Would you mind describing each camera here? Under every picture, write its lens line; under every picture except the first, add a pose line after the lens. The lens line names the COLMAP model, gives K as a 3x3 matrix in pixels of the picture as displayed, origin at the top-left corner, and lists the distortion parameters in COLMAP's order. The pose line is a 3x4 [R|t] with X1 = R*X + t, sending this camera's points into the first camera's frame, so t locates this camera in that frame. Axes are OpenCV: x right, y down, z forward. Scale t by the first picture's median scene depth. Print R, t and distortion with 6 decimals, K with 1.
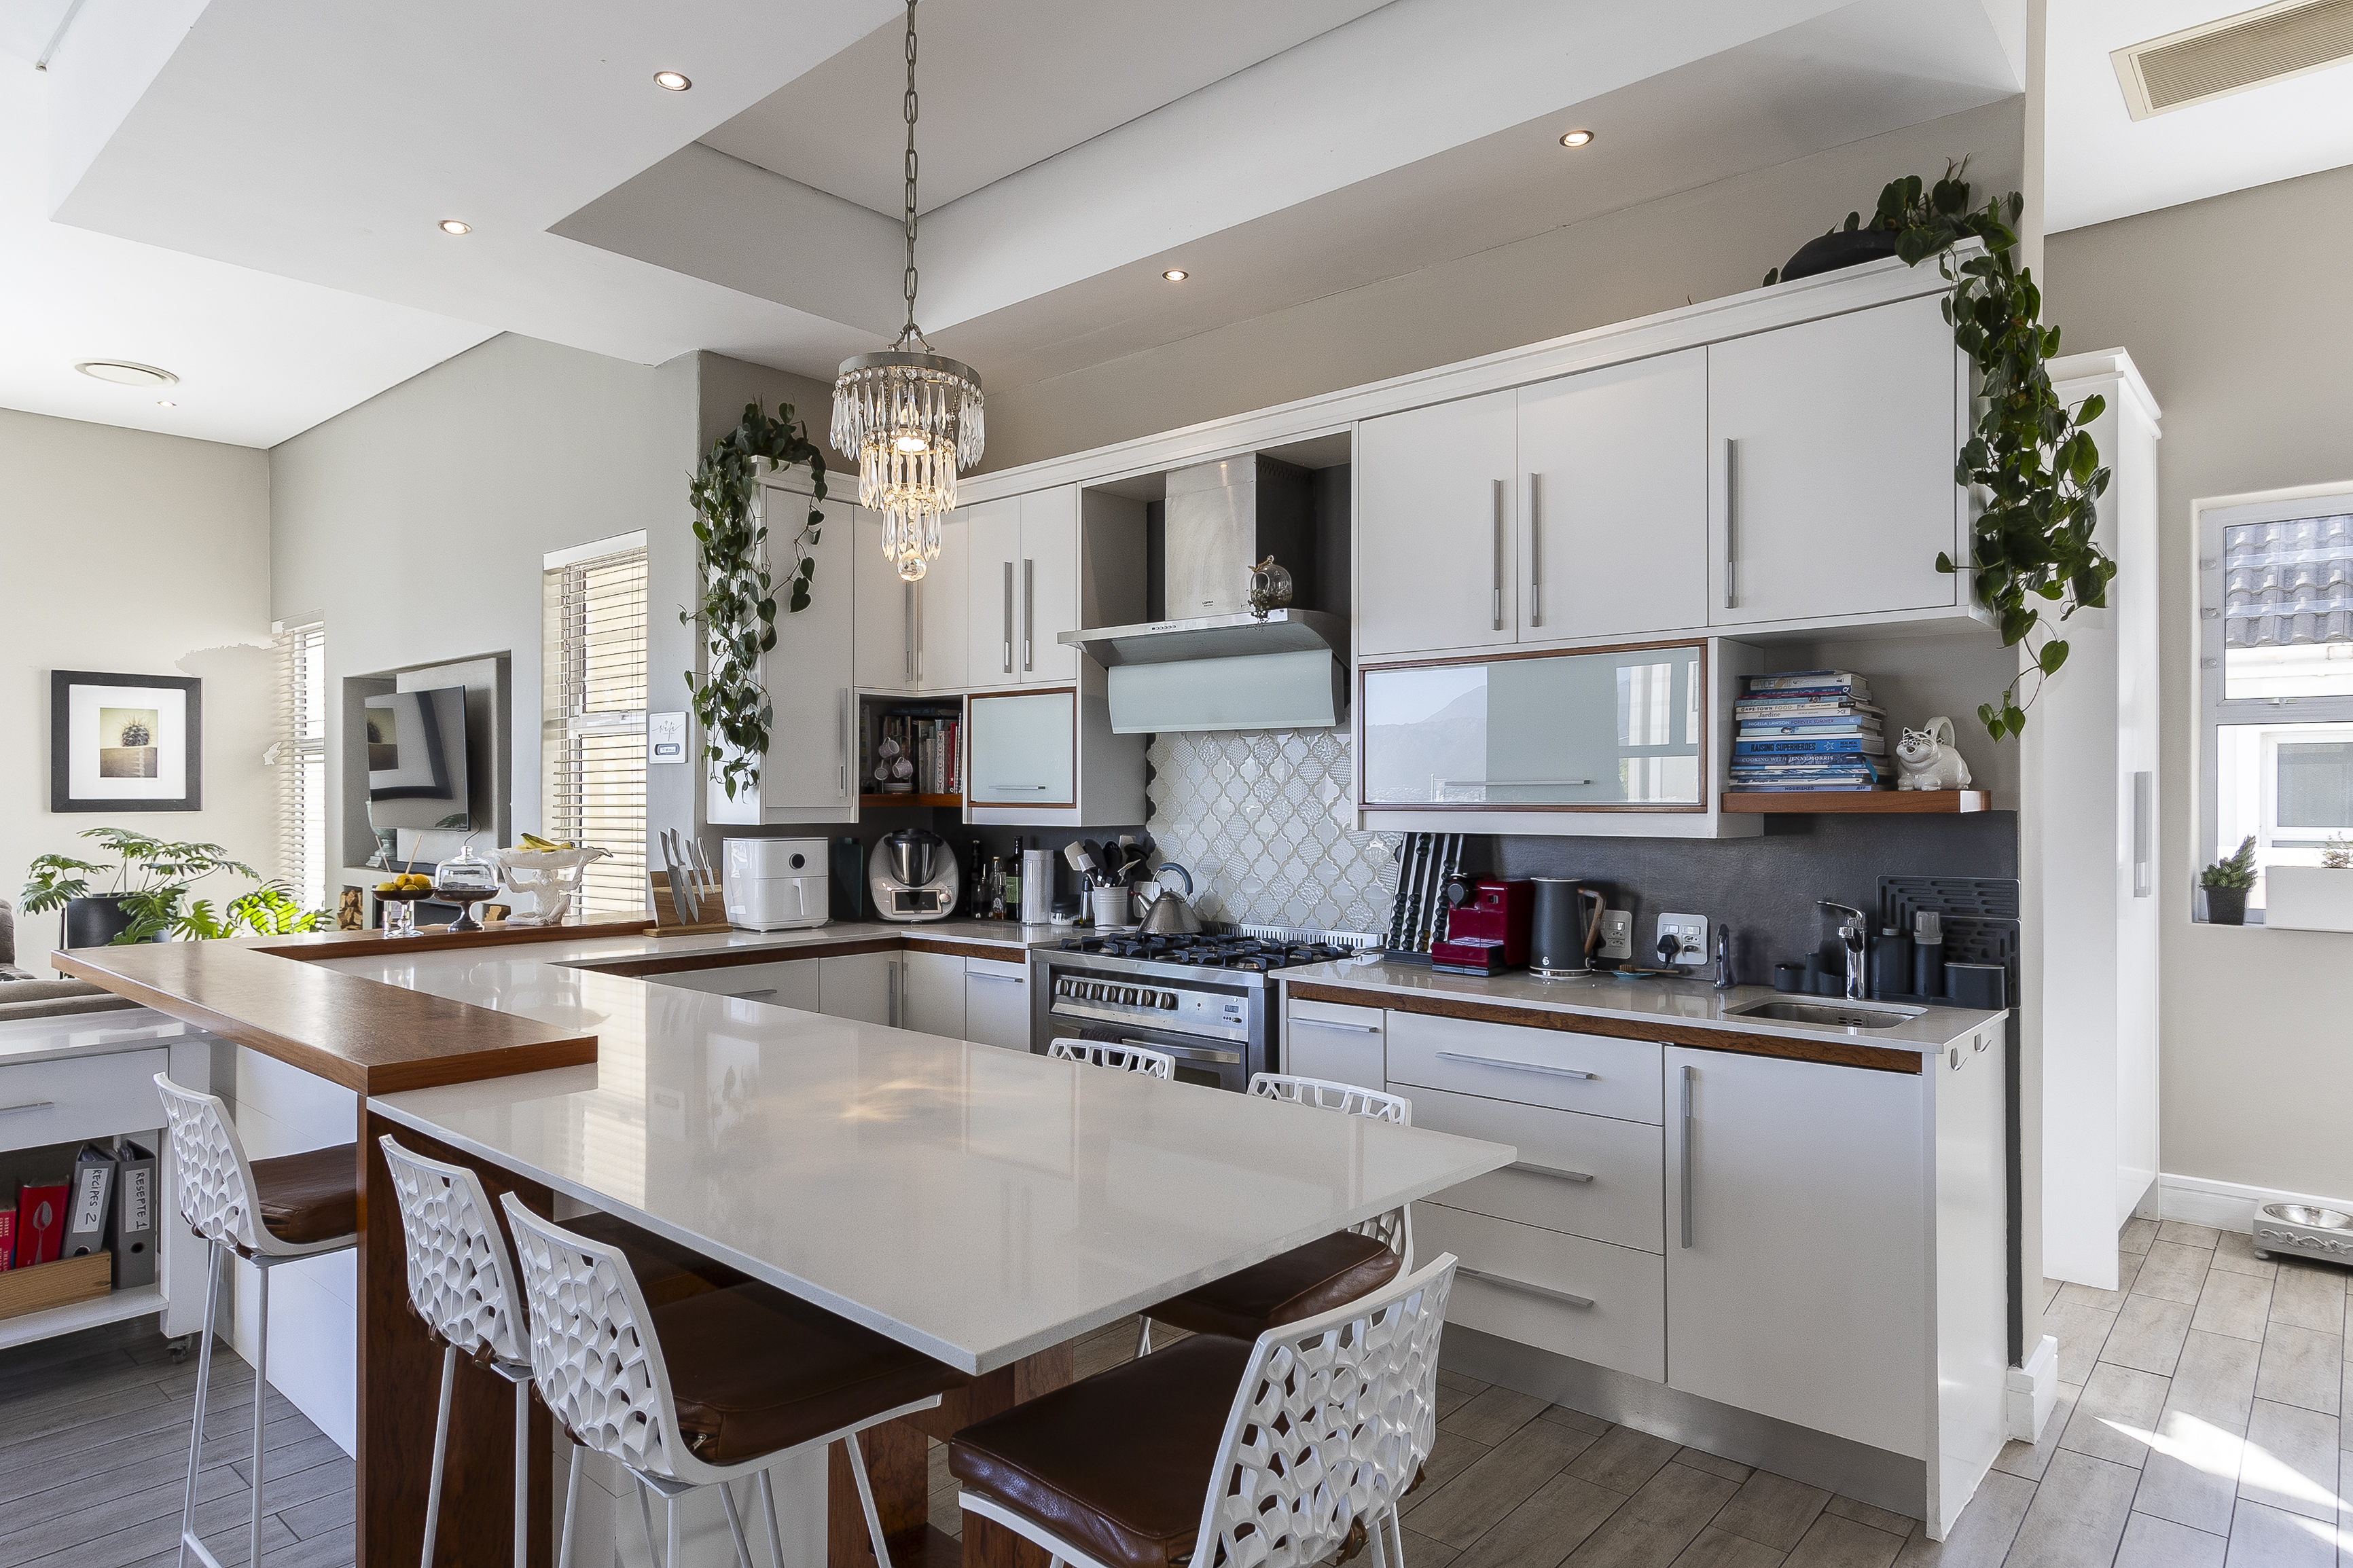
lens RADIAL K [[1366.8, 0, 1204.8], [0, 1366.8, 785.8], [0, 0, 1]] dist [-0.004736, 0.001645]
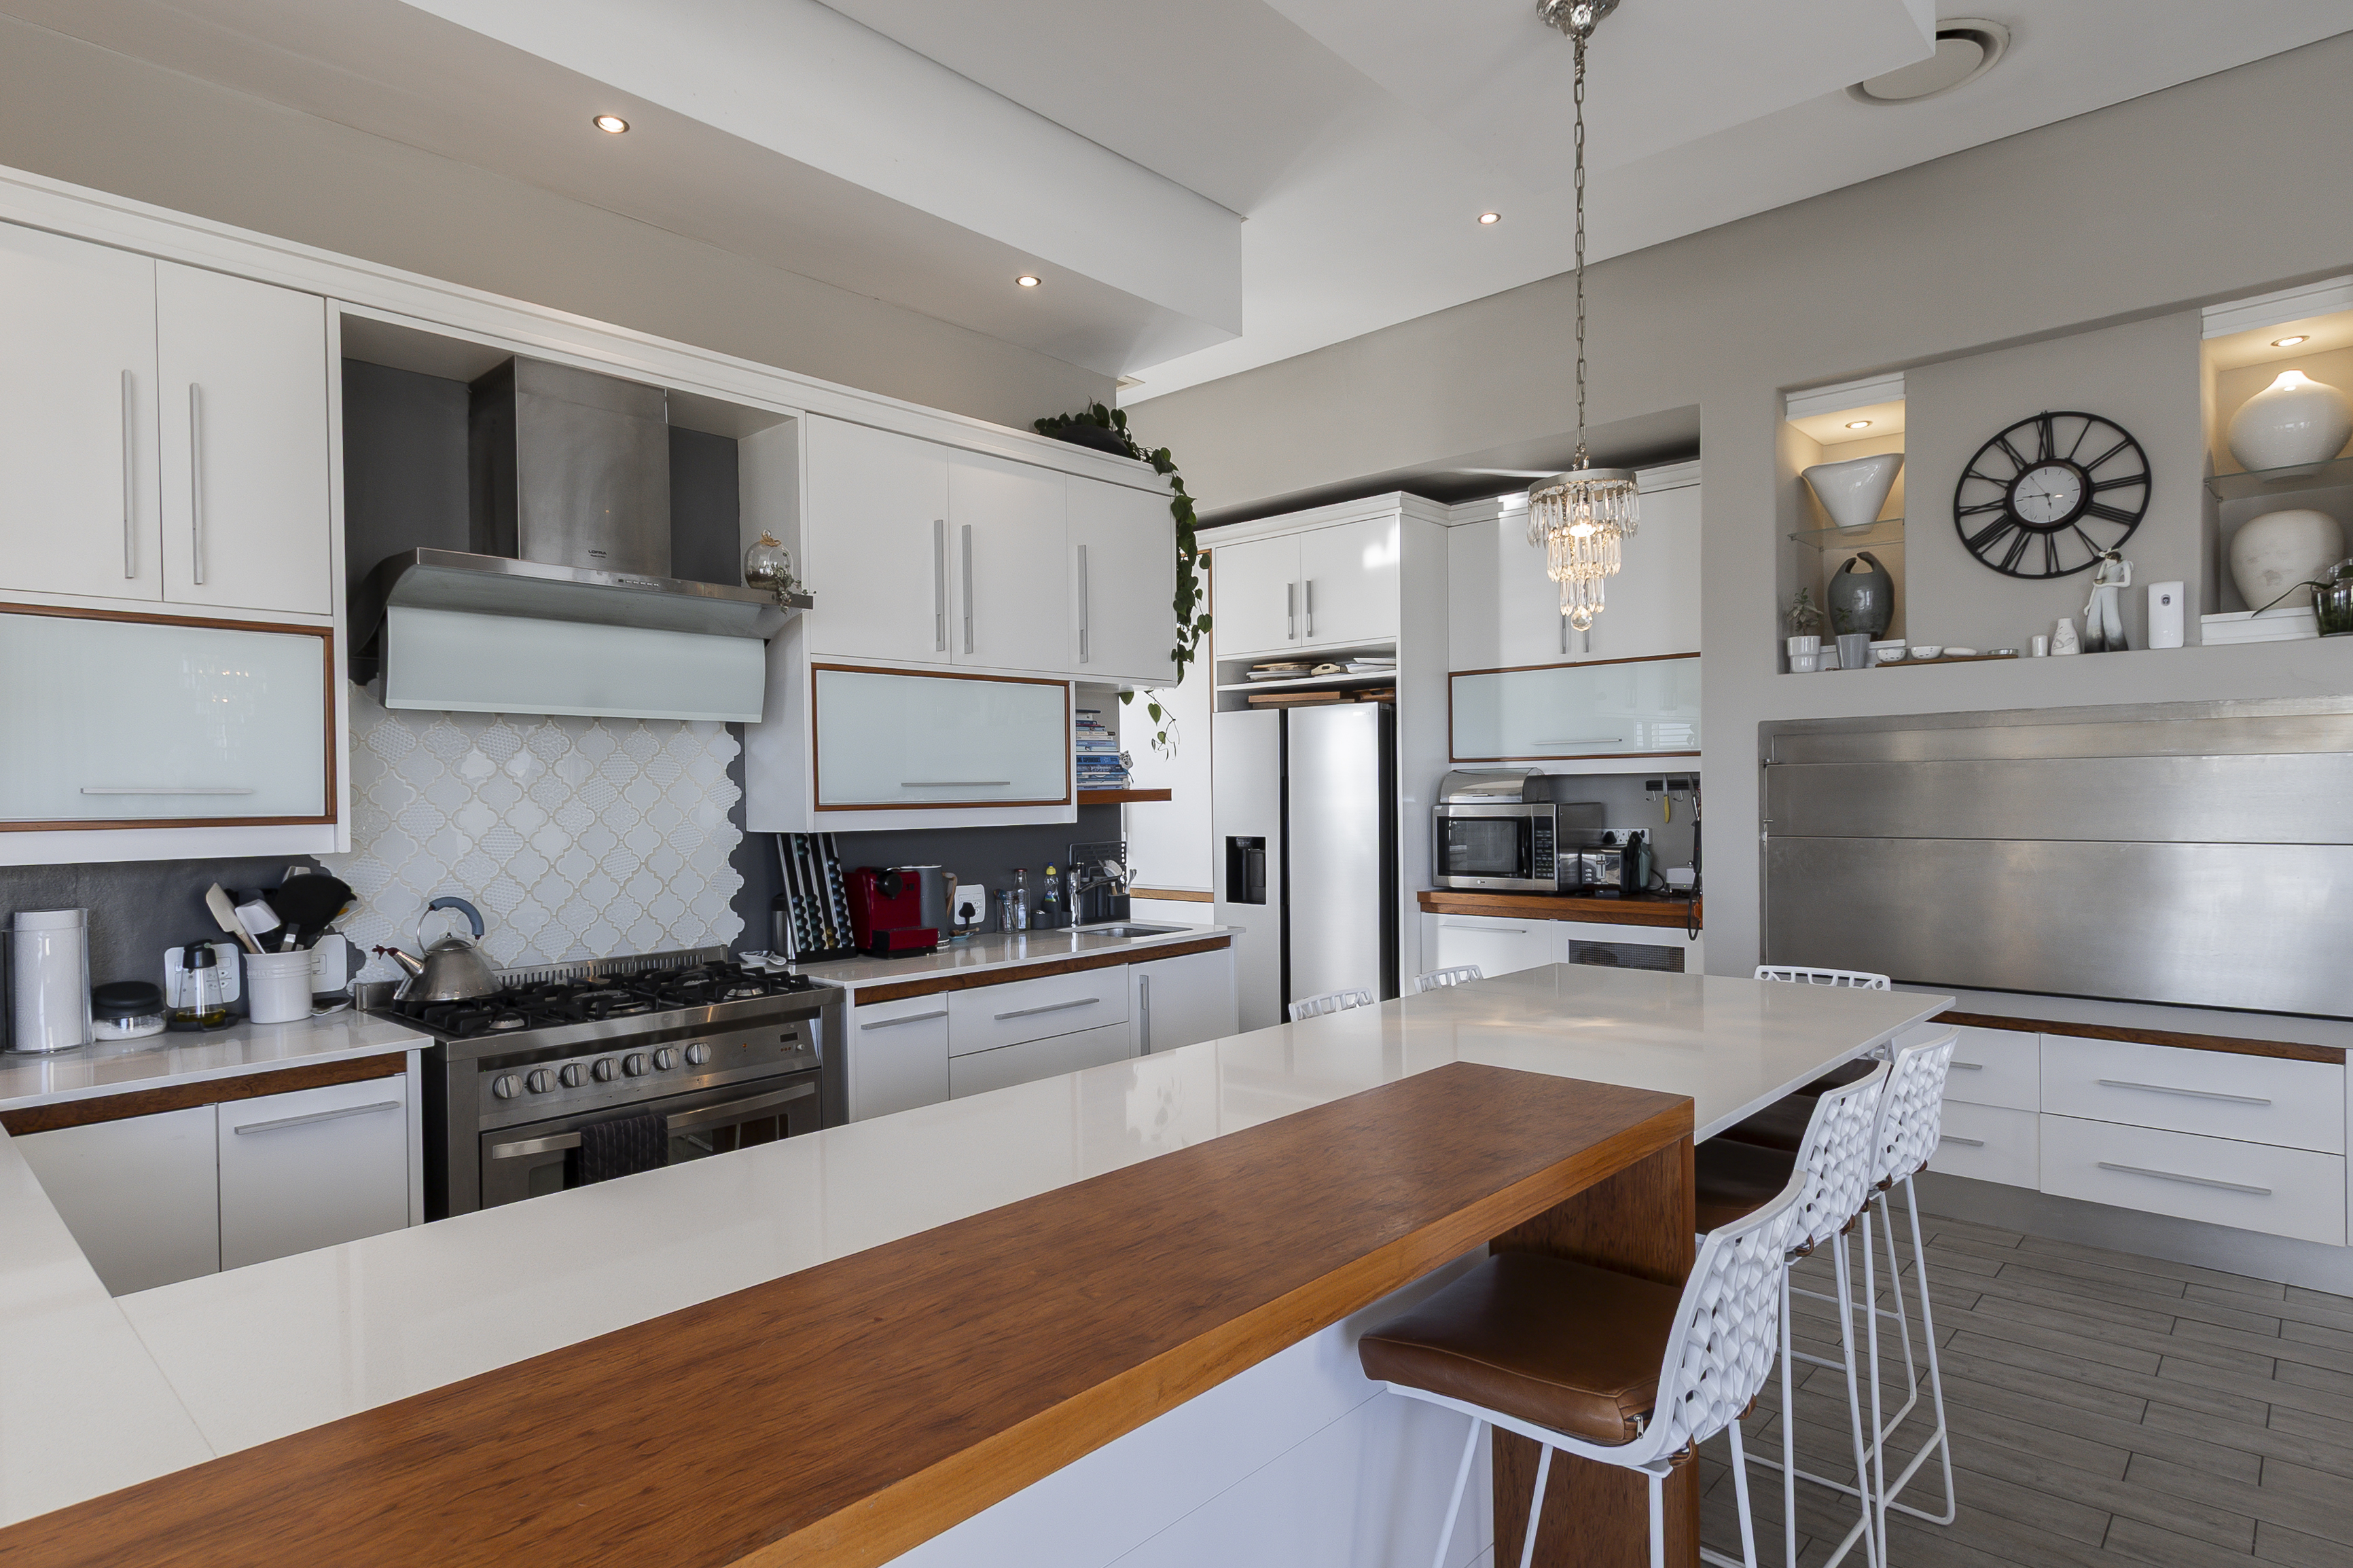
lens RADIAL K [[1246.5, 0, 1188.5], [0, 1246.5, 787.9], [0, 0, 1]] dist [0.005206, 0.000244]
pose [[0.030388, 0.000824, 0.999538, -0.738942], [0.006190, 0.999980, -0.001013, 0.003381], [-0.999519, 0.006218, 0.030382, 0.675370]]
